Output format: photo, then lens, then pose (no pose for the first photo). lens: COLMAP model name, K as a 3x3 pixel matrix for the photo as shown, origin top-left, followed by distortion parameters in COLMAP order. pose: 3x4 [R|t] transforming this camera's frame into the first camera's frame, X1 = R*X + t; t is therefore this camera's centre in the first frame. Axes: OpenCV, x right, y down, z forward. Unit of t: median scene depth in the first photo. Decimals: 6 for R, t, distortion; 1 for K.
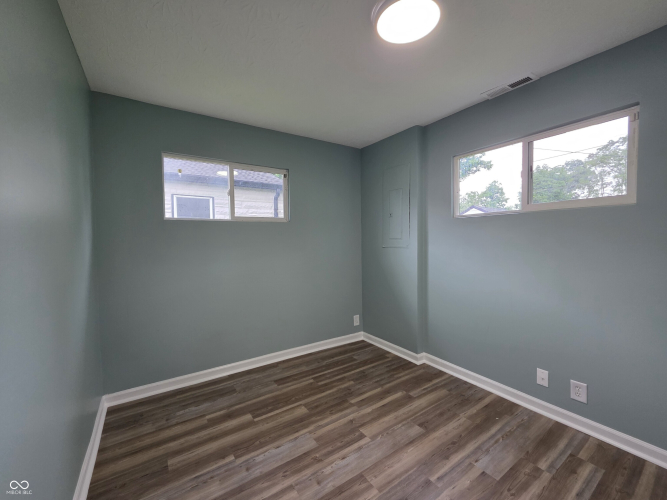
lens RADIAL K [[271.7, 0, 334.7], [0, 271.7, 247.8], [0, 0, 1]] dist [0.001061, 0.000009]
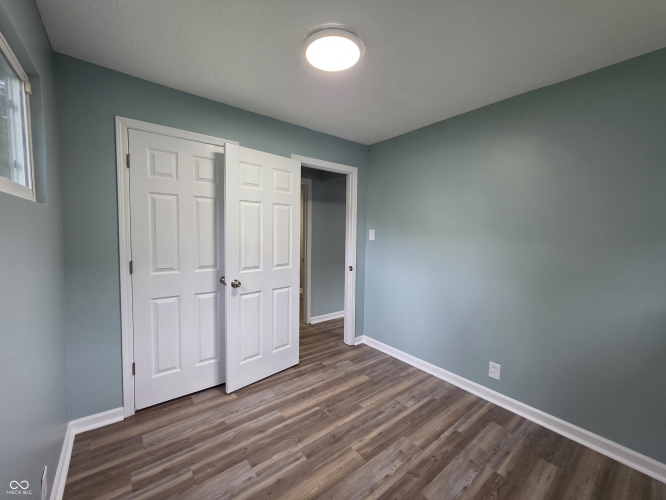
lens RADIAL K [[271.3, 0, 334.2], [0, 271.3, 247.8], [0, 0, 1]] dist [0.001061, 0.000009]
pose [[-0.996323, -0.002500, -0.085637, 0.318669], [-0.010370, 0.995745, 0.091570, -0.120363], [0.085044, 0.092121, -0.992109, 1.960724]]
